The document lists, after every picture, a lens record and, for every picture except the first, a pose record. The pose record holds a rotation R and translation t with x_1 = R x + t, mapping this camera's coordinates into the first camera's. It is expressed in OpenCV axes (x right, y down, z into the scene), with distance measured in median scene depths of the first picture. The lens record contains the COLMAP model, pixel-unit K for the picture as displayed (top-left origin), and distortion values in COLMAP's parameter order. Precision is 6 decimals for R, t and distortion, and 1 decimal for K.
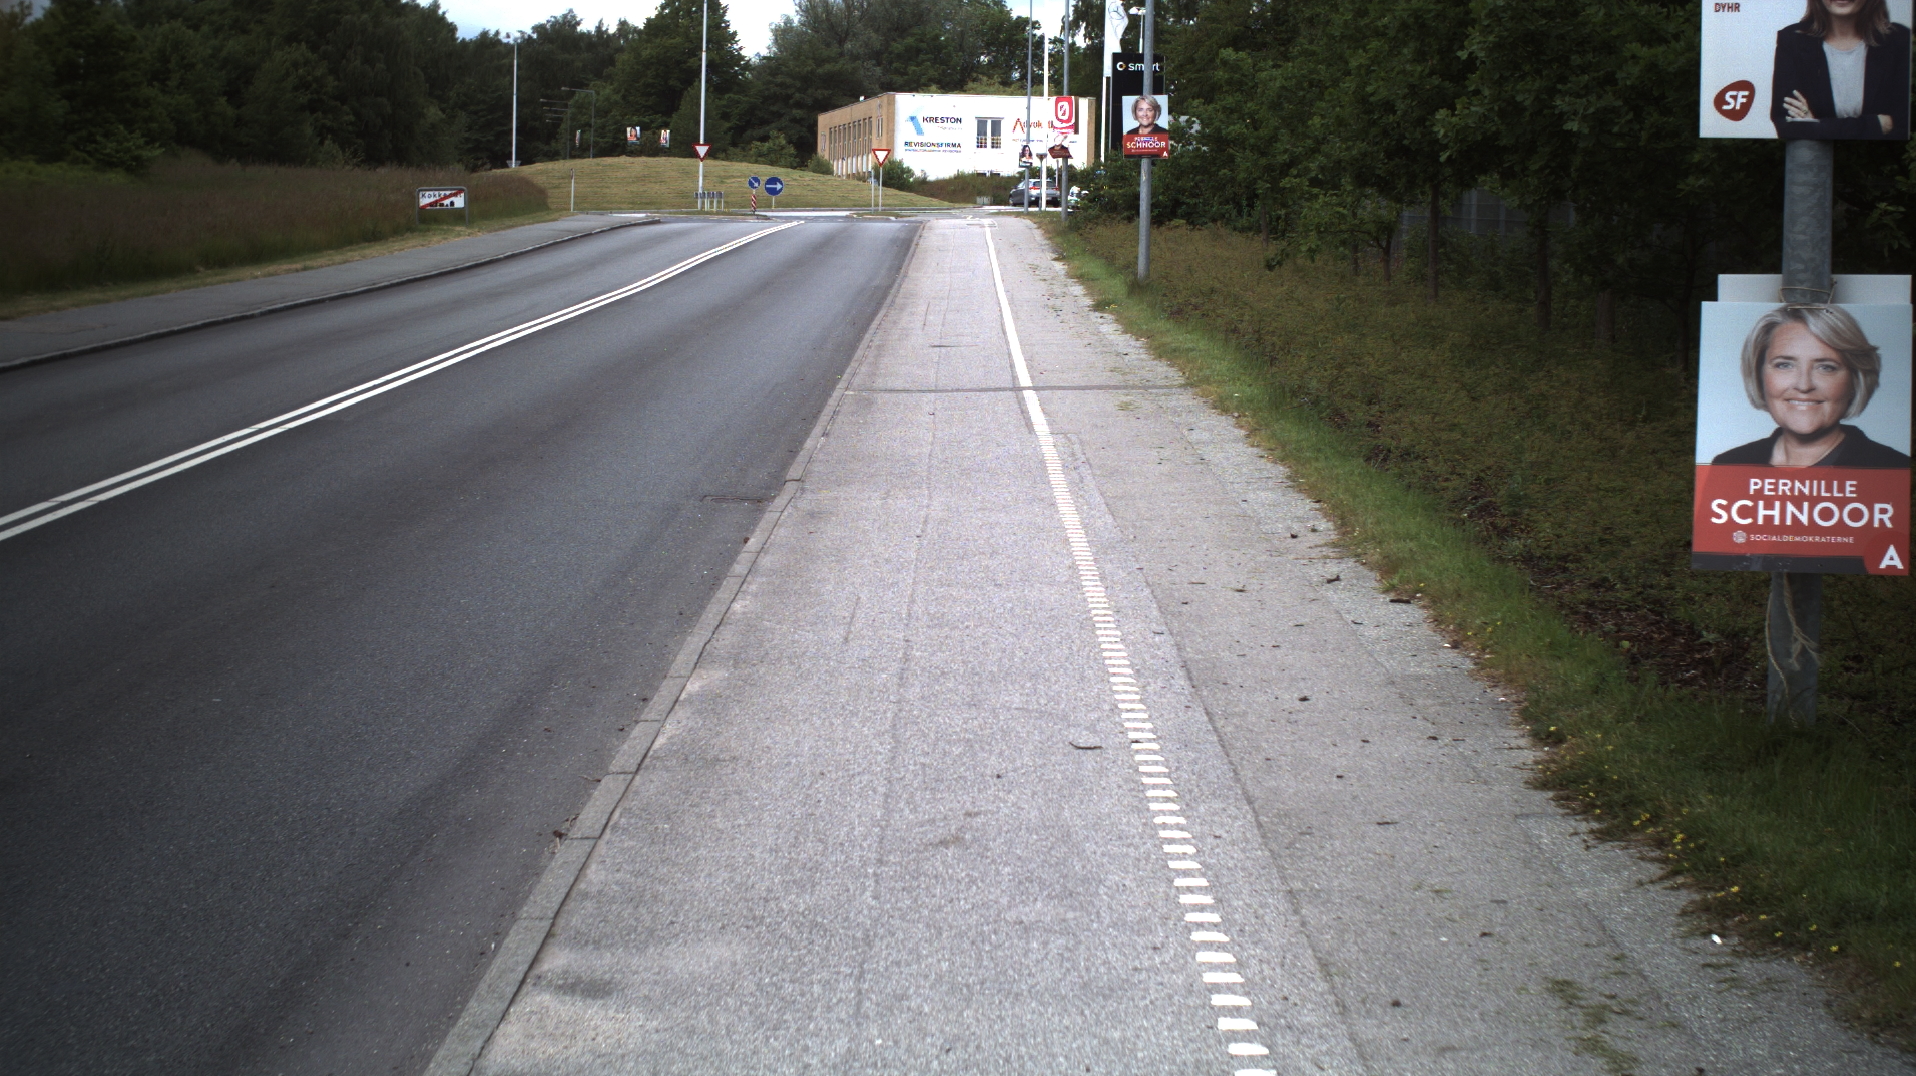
lens RADIAL K [[3419.9, 0, 958.0], [0, 3419.9, 538.0], [0, 0, 1]] dist [-0.274785, 0.307225]
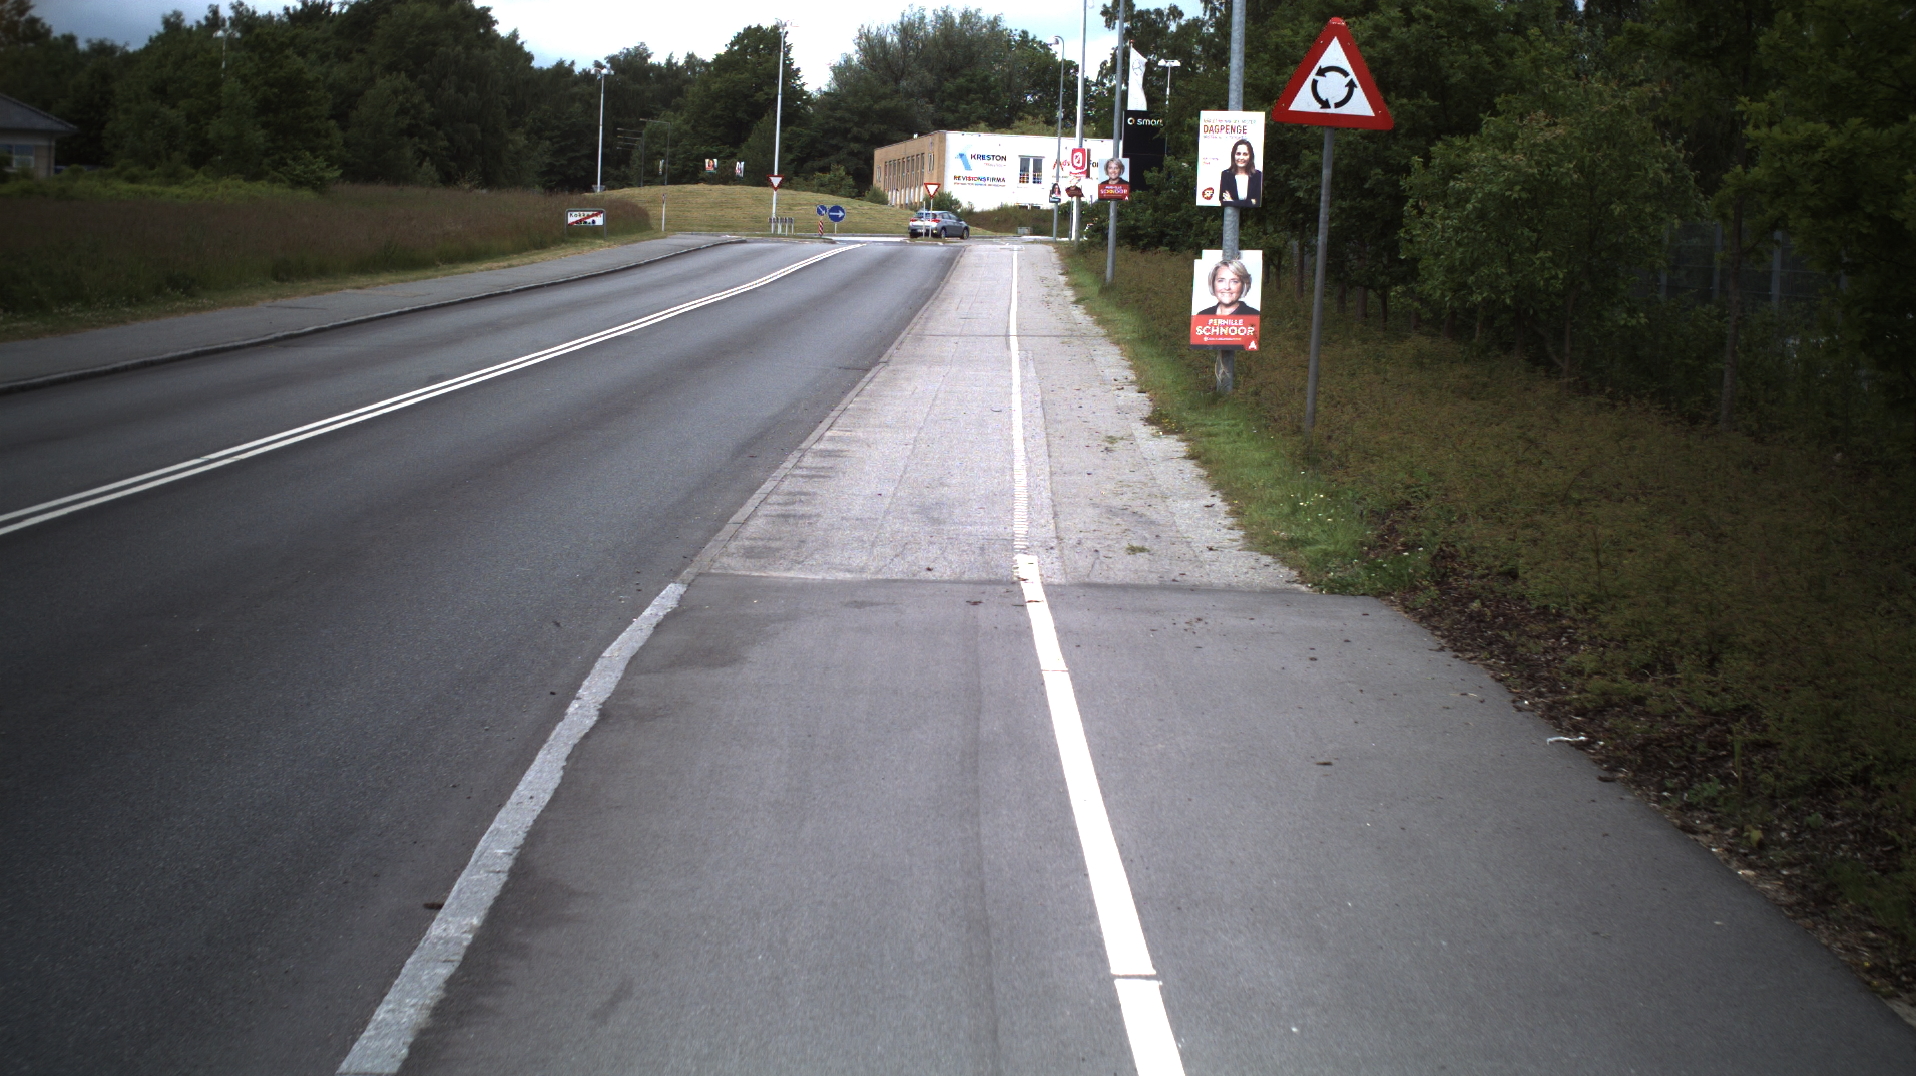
lens RADIAL K [[3419.9, 0, 958.0], [0, 3419.9, 538.0], [0, 0, 1]] dist [-0.274785, 0.307225]
pose [[0.999663, 0.022674, -0.012623, 0.003672], [-0.022786, 0.999702, -0.008810, 0.016339], [0.012419, 0.009094, 0.999882, -0.158962]]
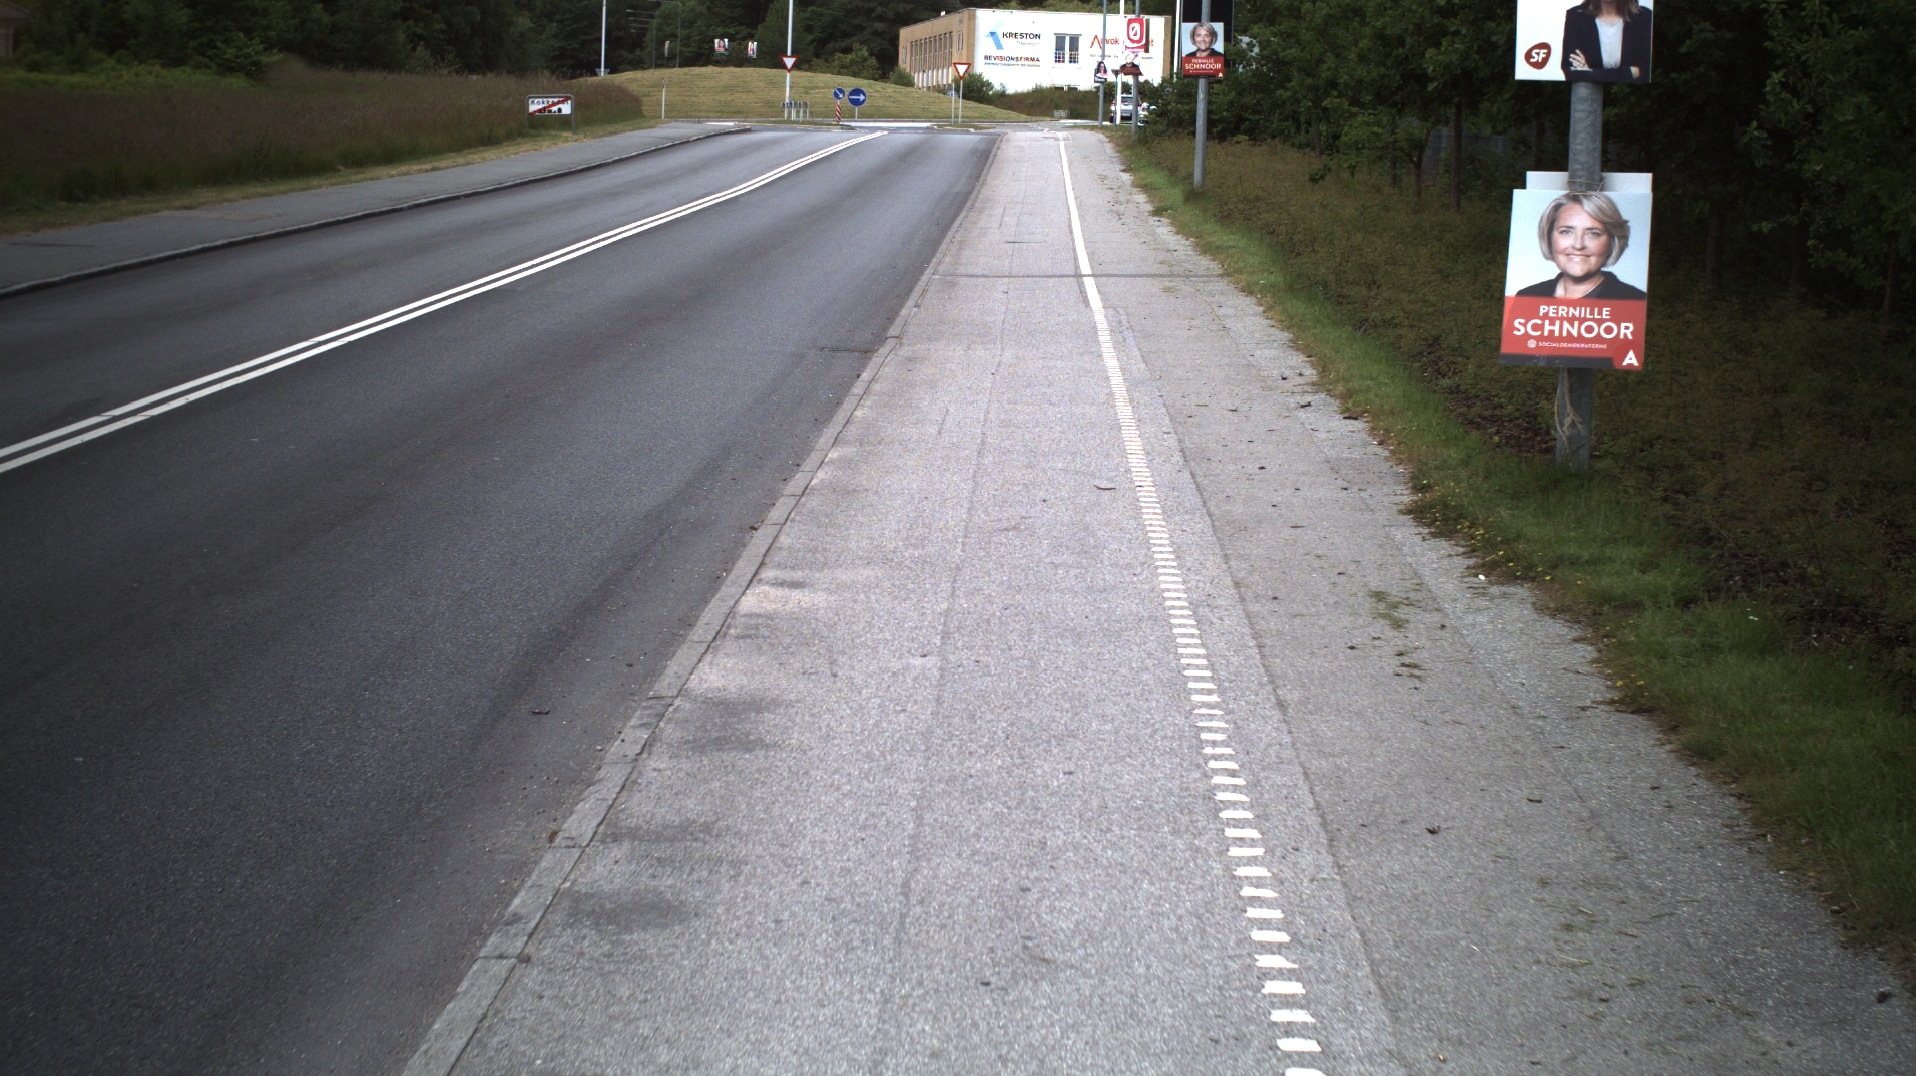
lens RADIAL K [[3419.9, 0, 958.0], [0, 3419.9, 538.0], [0, 0, 1]] dist [-0.274785, 0.307225]
pose [[0.999653, 0.015669, -0.021166, 0.000477], [-0.015124, 0.999556, 0.025660, 0.003819], [0.021559, -0.025331, 0.999447, -0.039407]]
